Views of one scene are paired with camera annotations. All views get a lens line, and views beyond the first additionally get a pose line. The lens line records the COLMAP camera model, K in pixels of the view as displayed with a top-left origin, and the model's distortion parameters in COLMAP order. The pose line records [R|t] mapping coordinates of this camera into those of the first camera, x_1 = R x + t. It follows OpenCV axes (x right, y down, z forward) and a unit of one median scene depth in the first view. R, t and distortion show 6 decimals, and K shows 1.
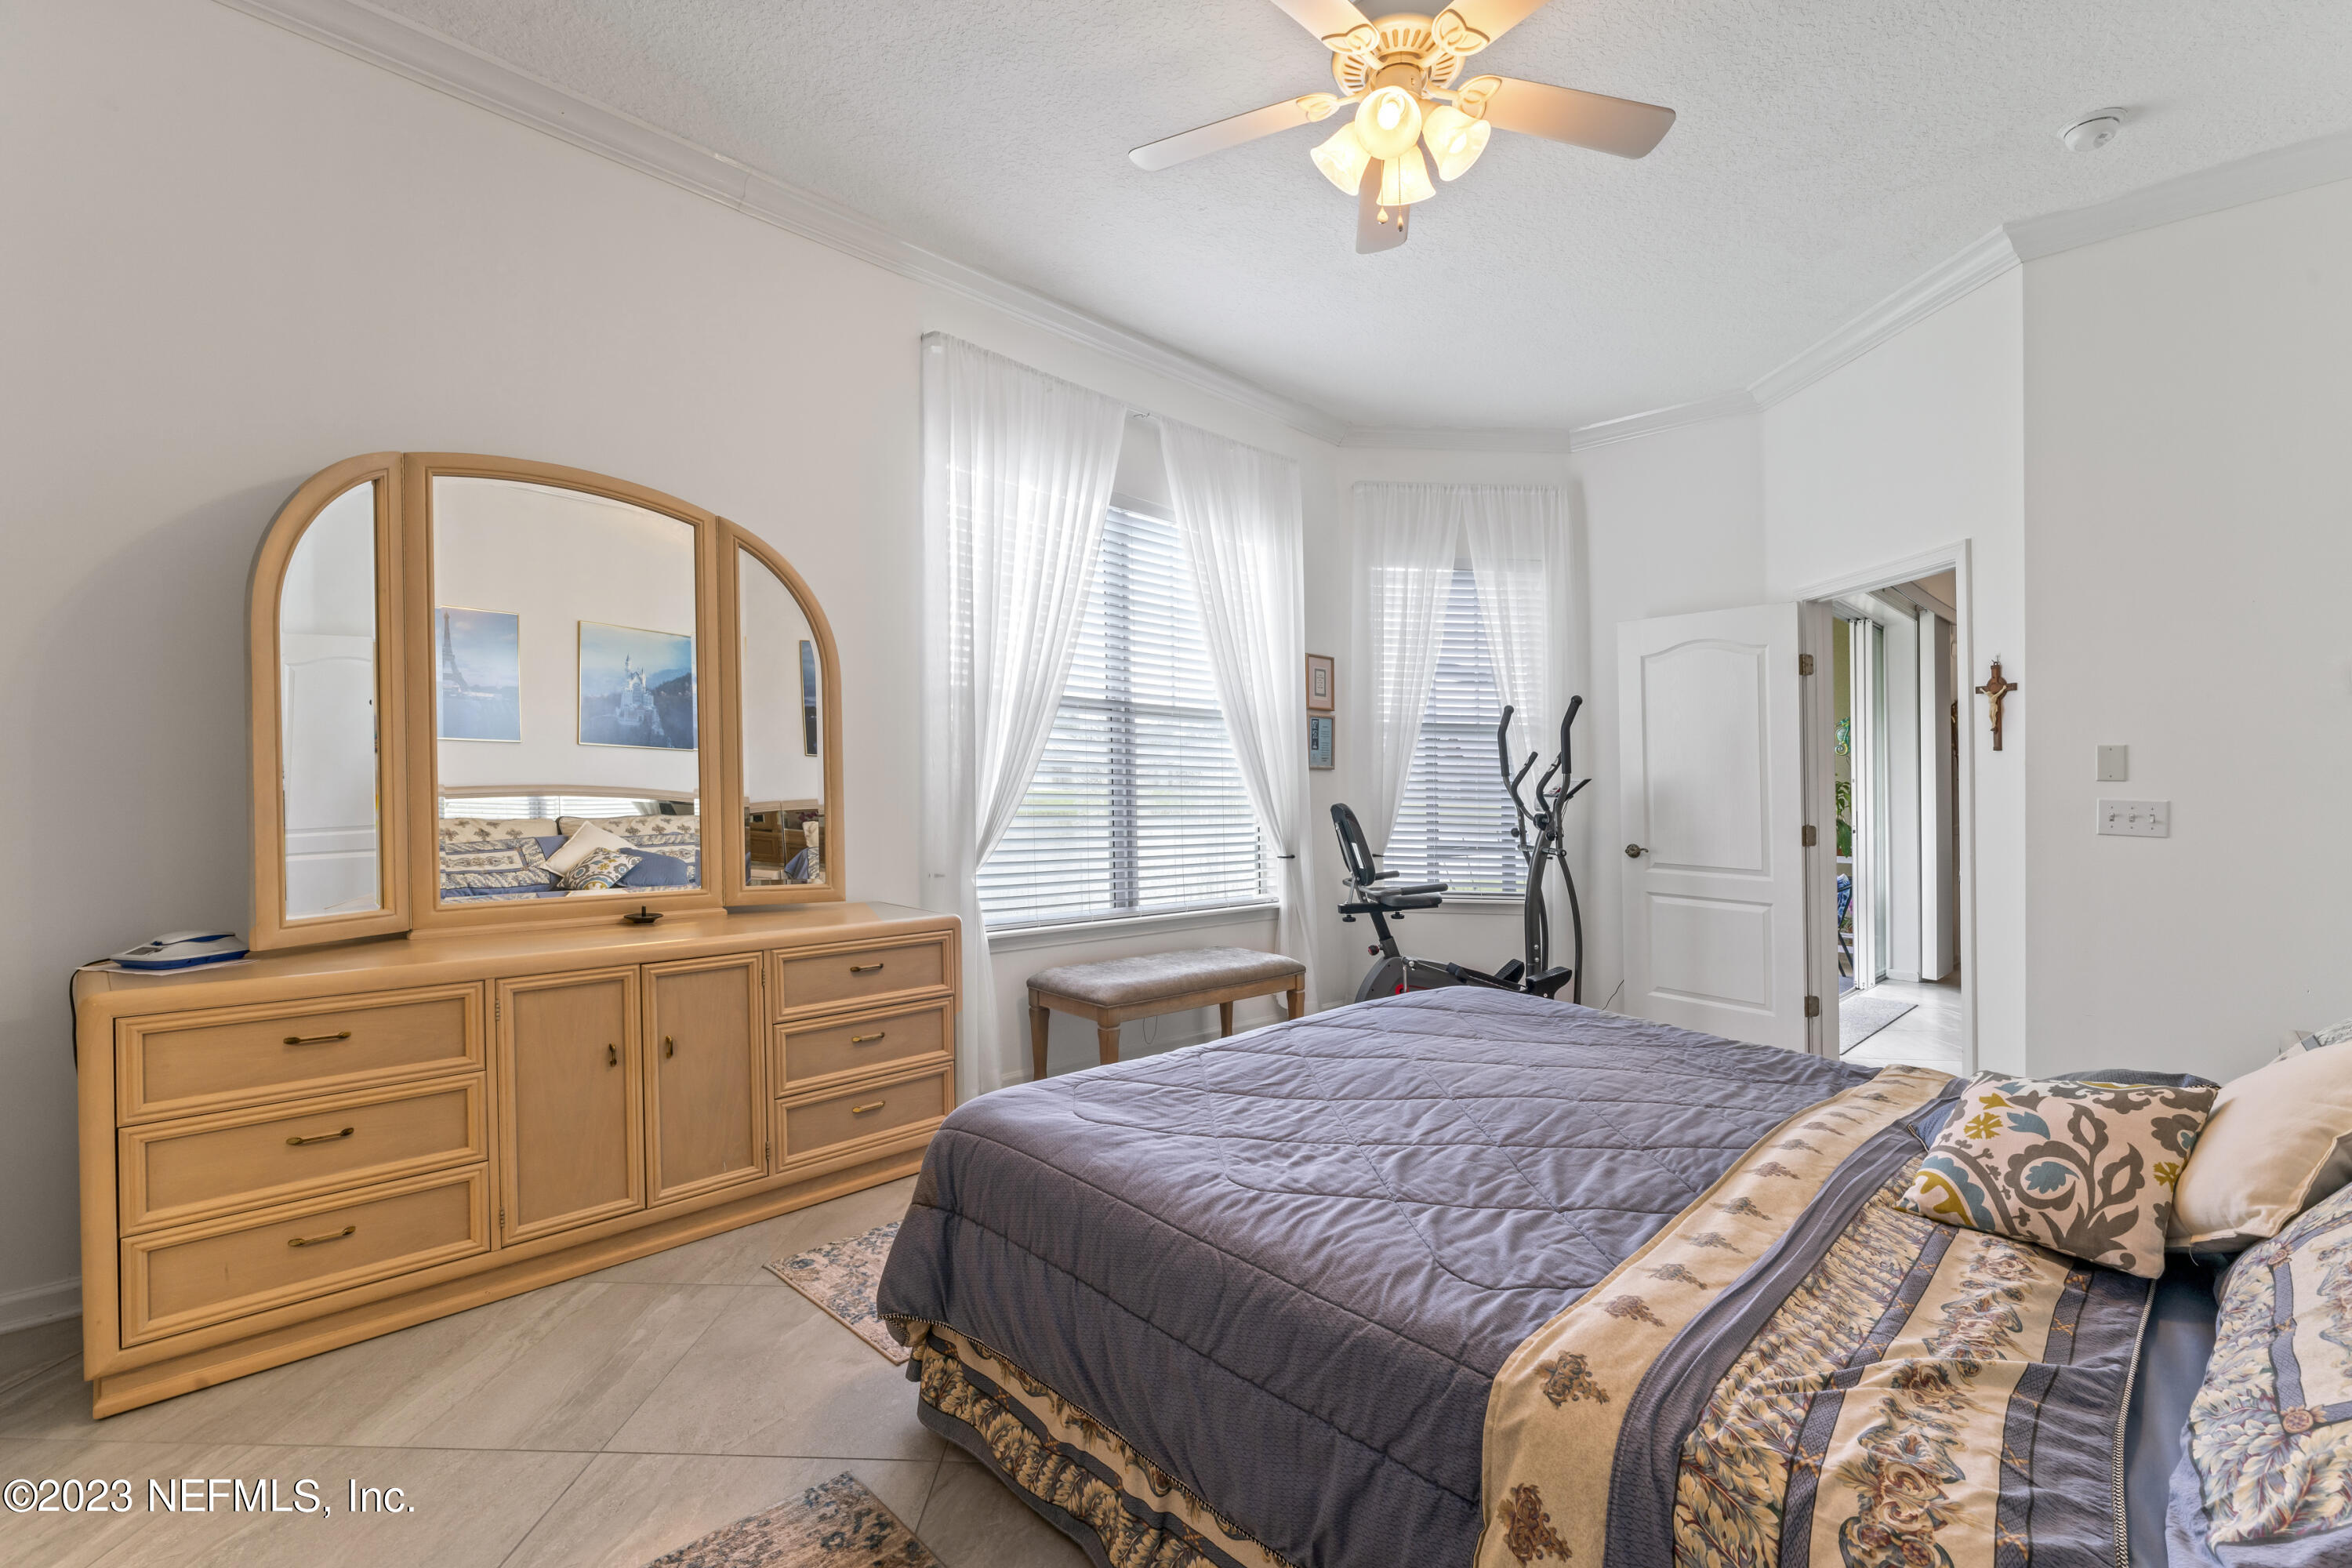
lens RADIAL K [[1031.9, 0, 1172.1], [0, 1031.9, 759.9], [0, 0, 1]] dist [0.000669, 0.000312]
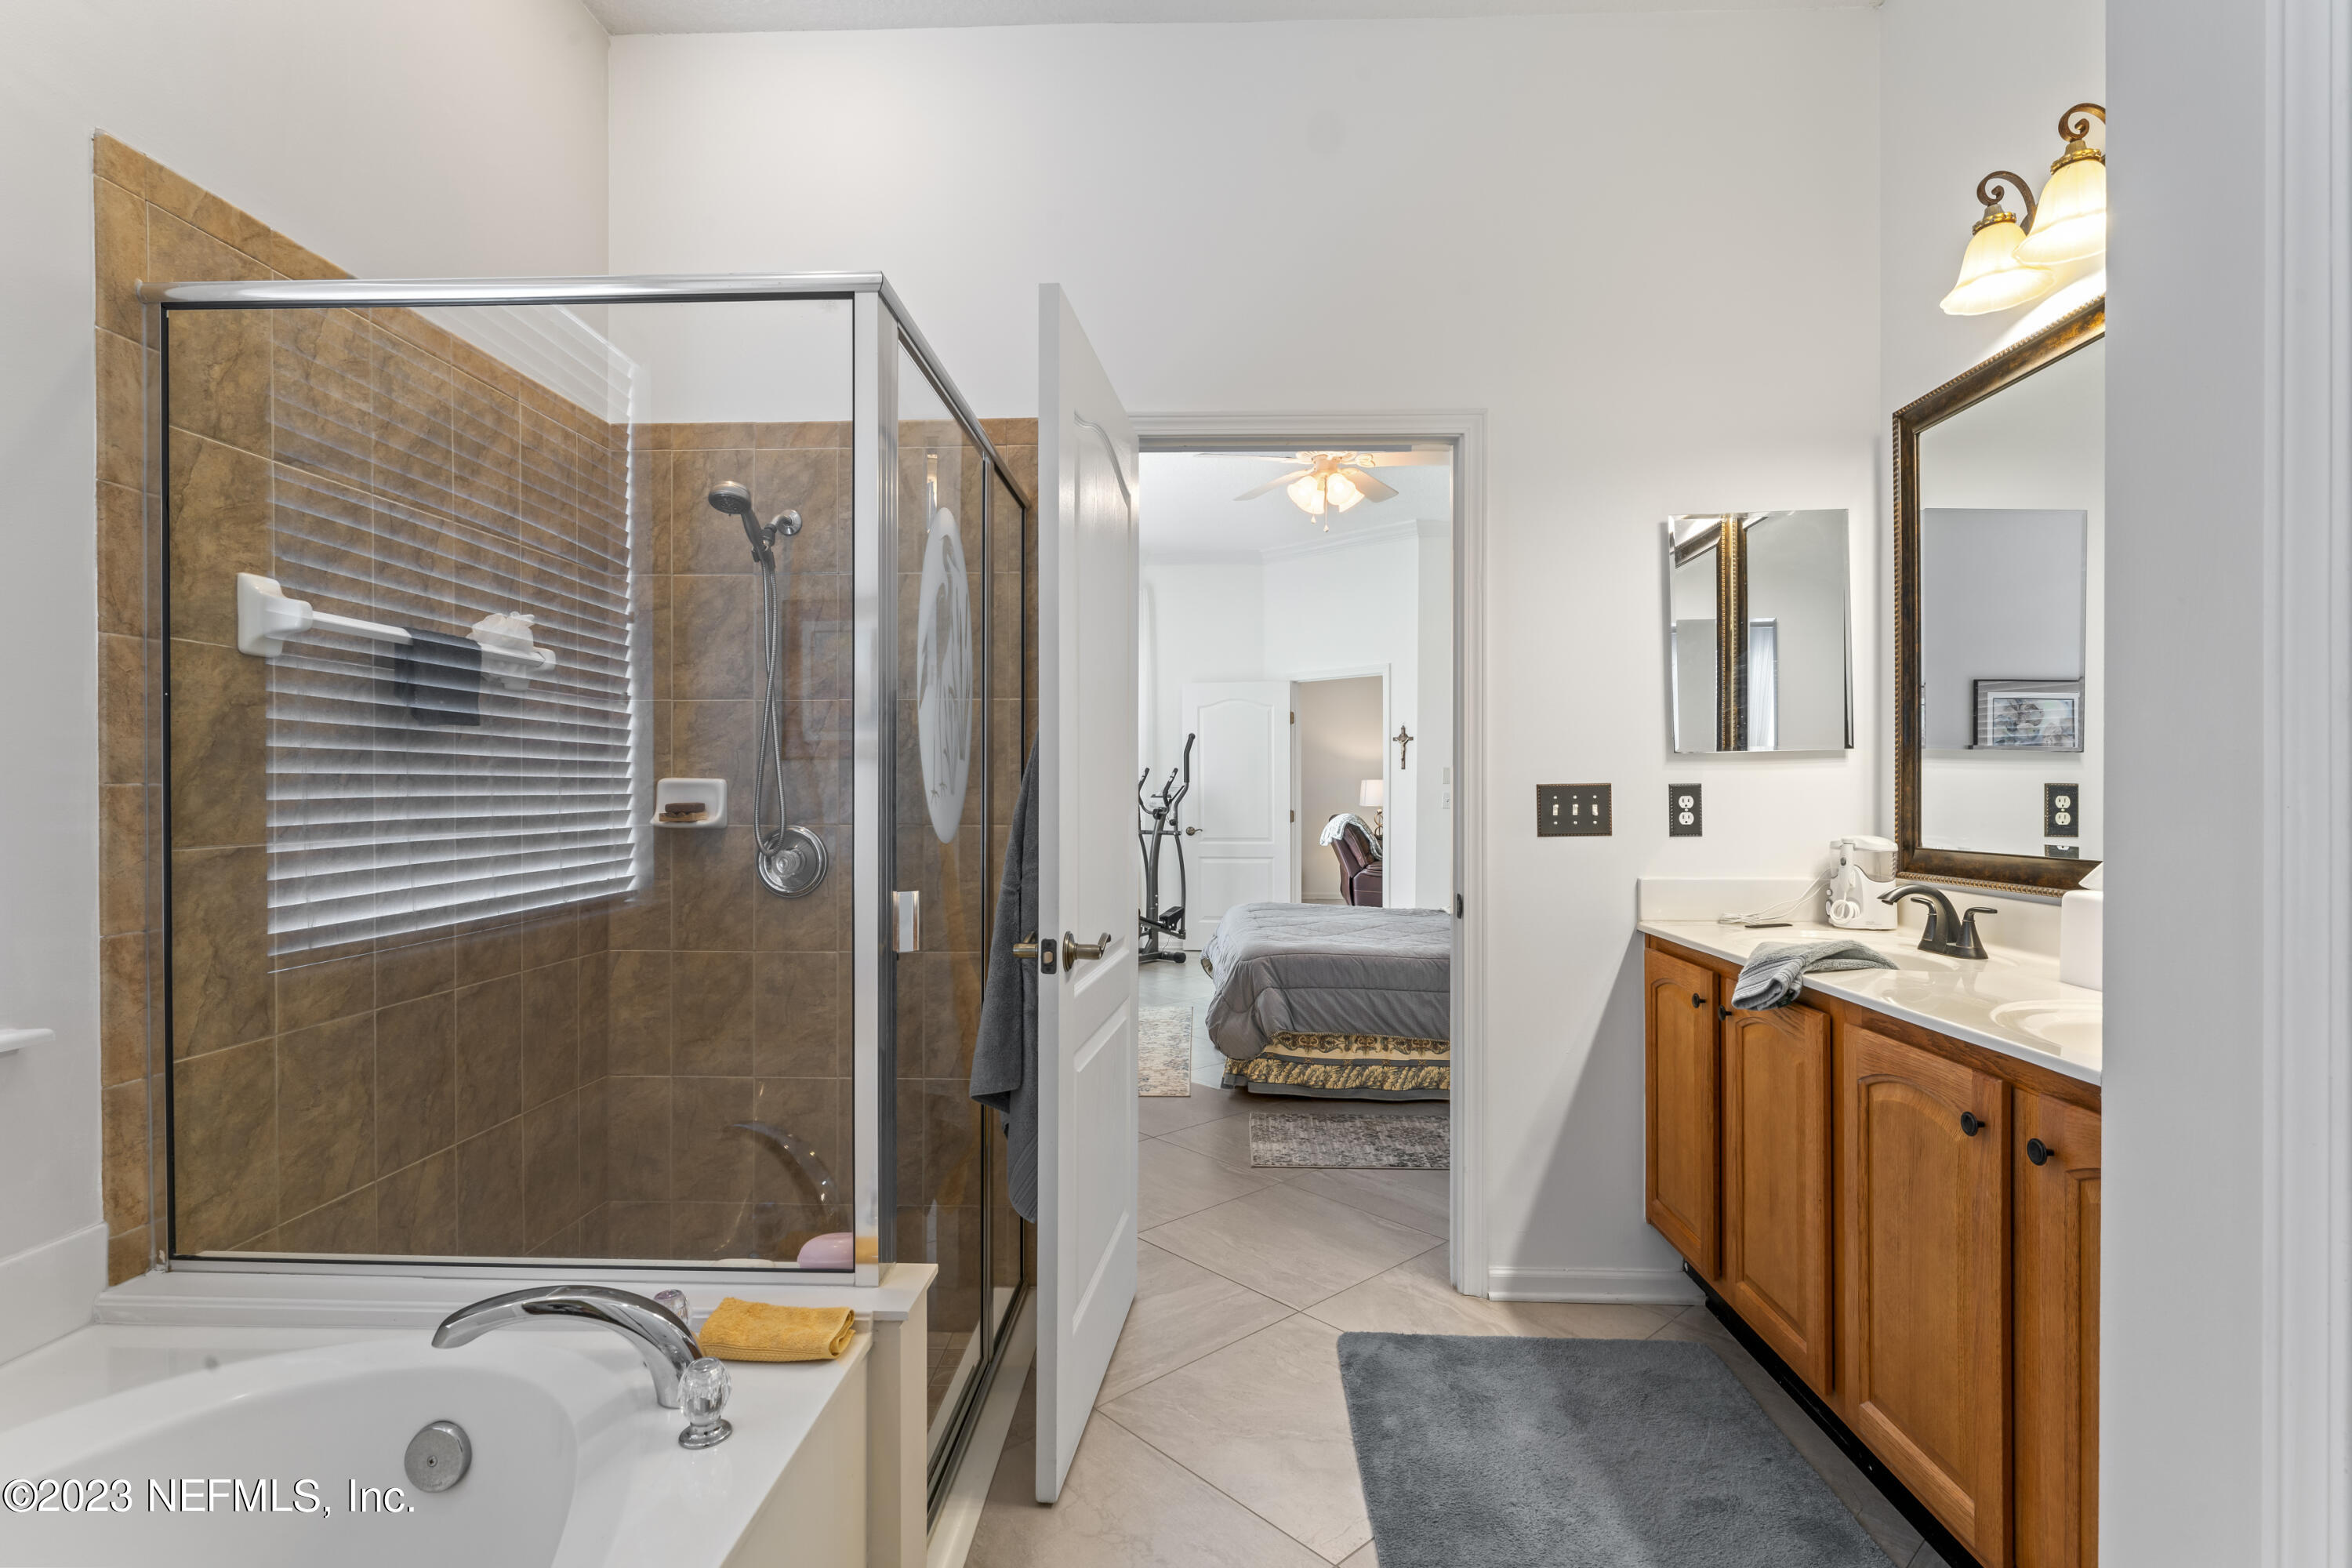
lens RADIAL K [[1120.8, 0, 1180.4], [0, 1120.8, 800.7], [0, 0, 1]] dist [0.000507, 0.000324]
pose [[0.728364, -0.023960, 0.684772, -1.048947], [-0.002535, 0.999287, 0.037661, -0.030238], [-0.685186, -0.029167, 0.727784, -0.310537]]
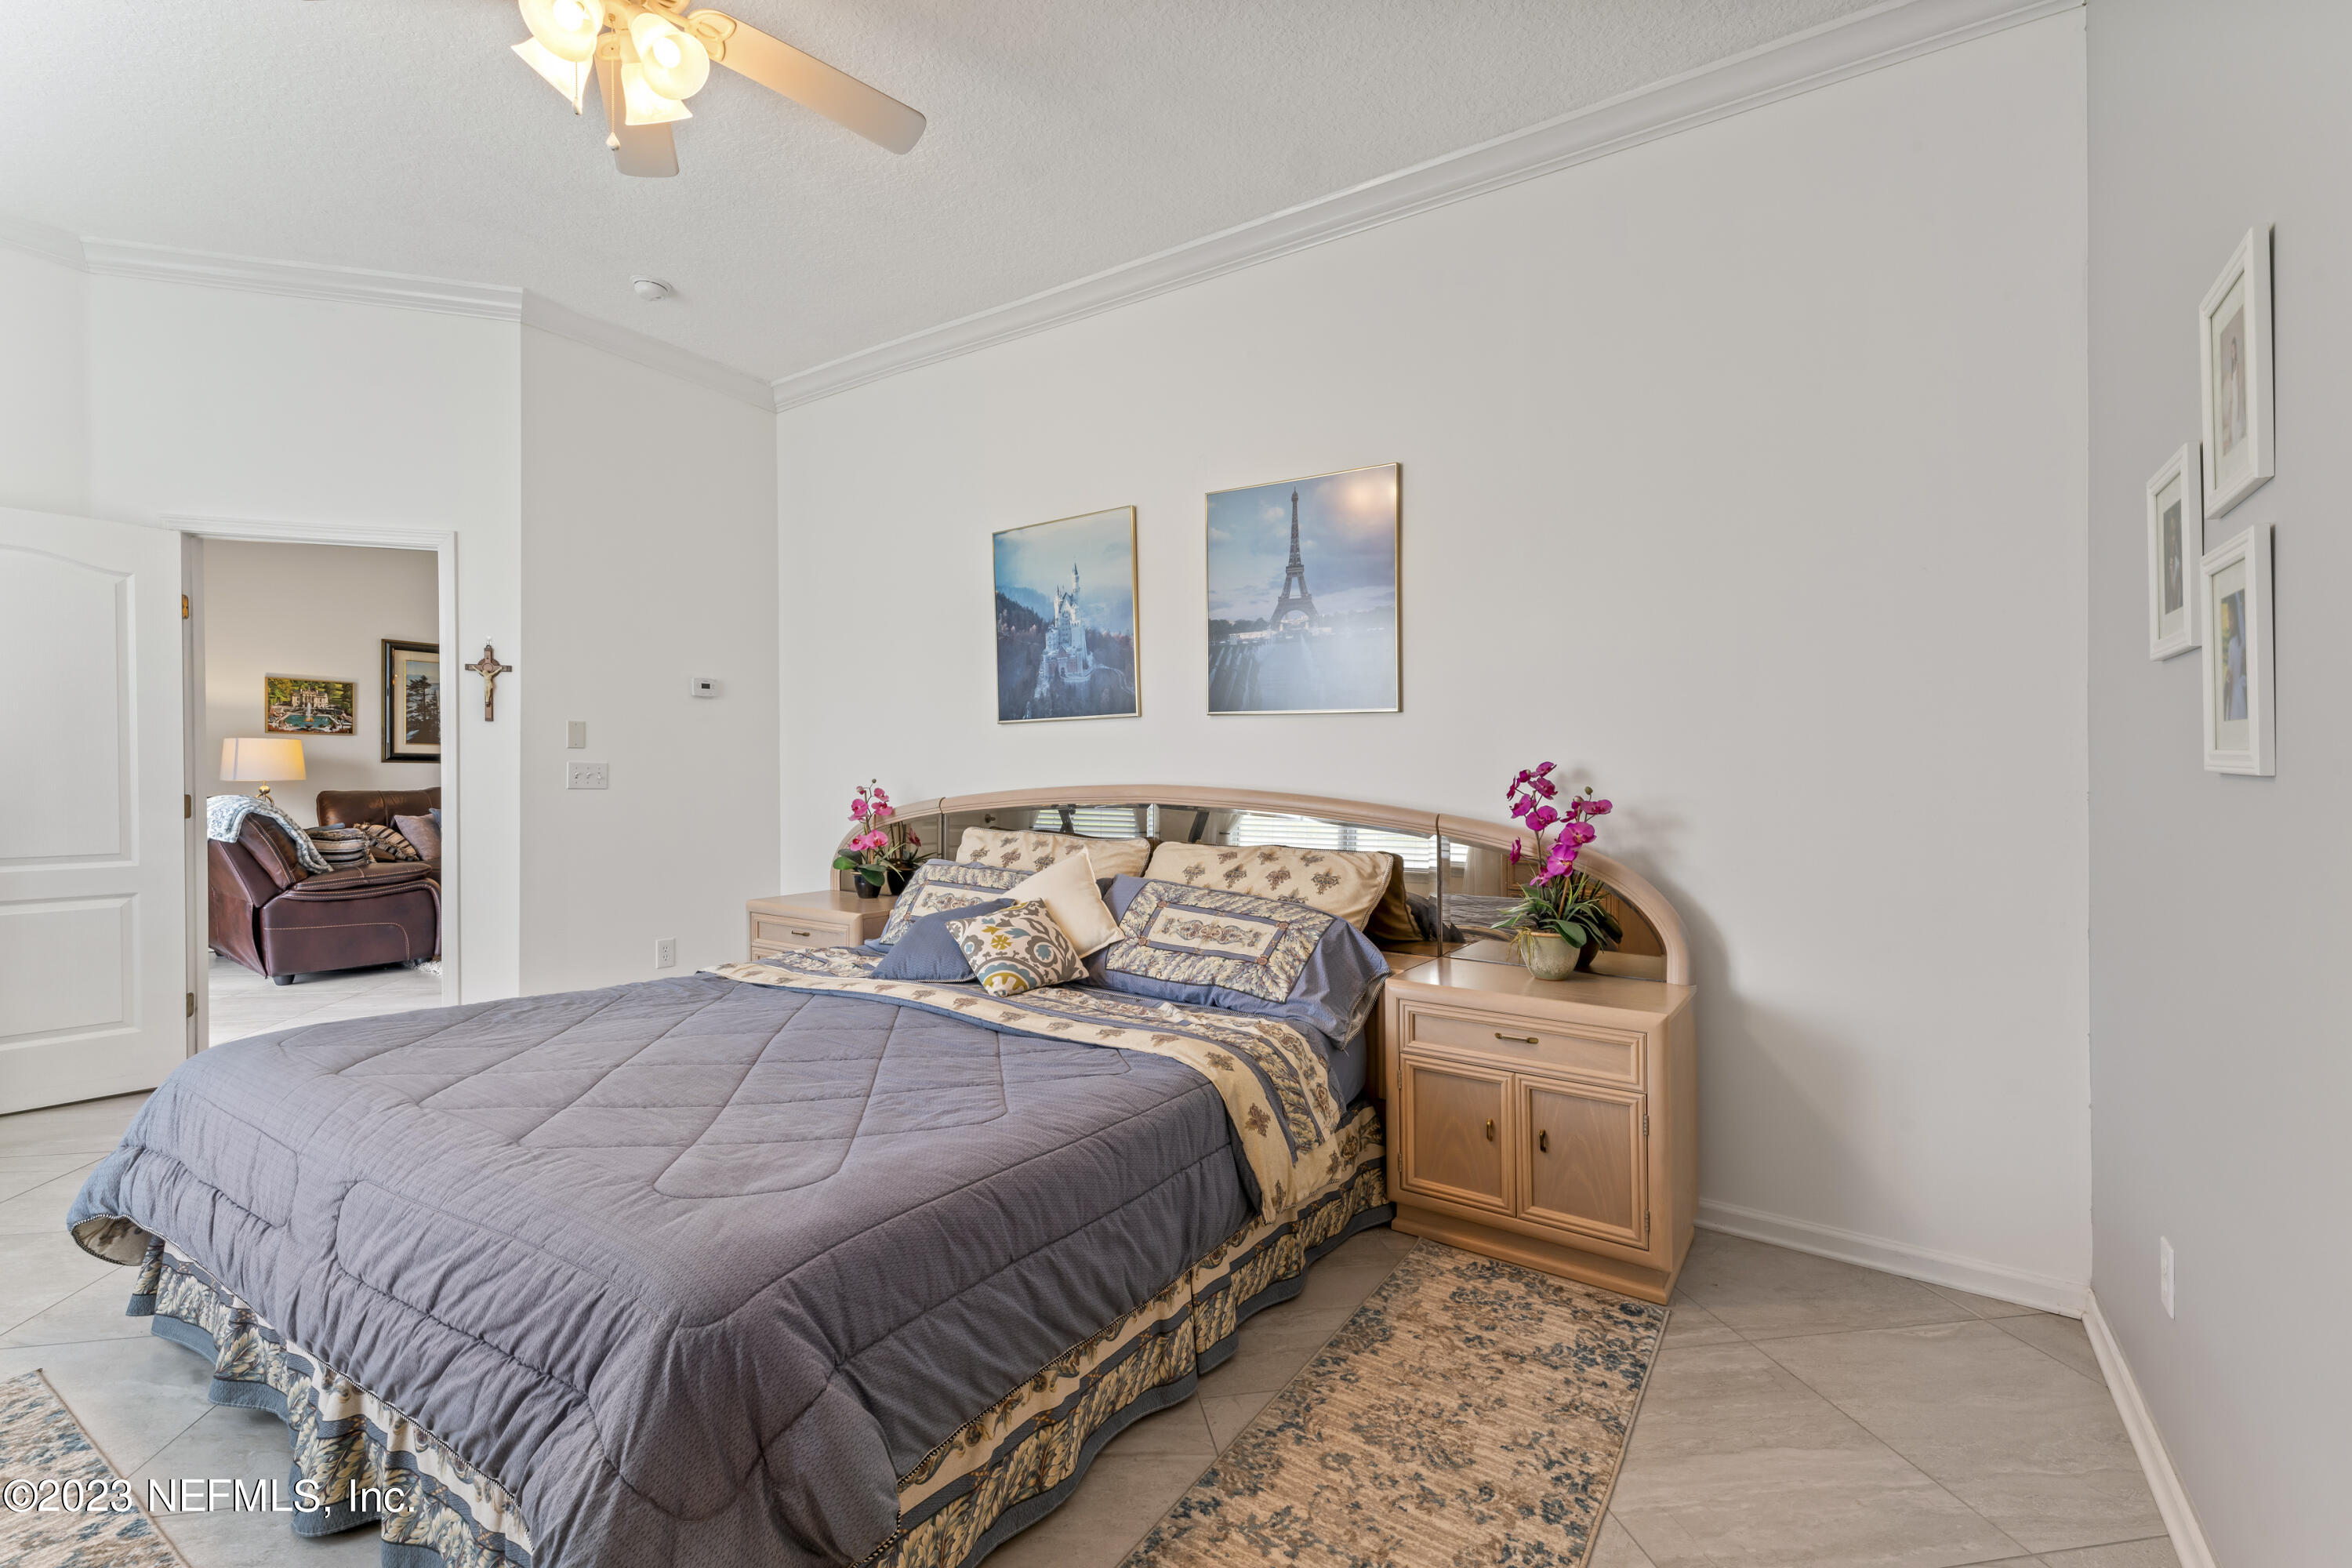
lens RADIAL K [[1016.8, 0, 1171.8], [0, 1016.8, 773.0], [0, 0, 1]] dist [0.000306, 0.000146]
pose [[-0.204119, -0.025888, 0.978604, -0.489639], [-0.035733, 0.999181, 0.018979, -0.000184], [-0.978294, -0.031094, -0.204877, 0.488679]]
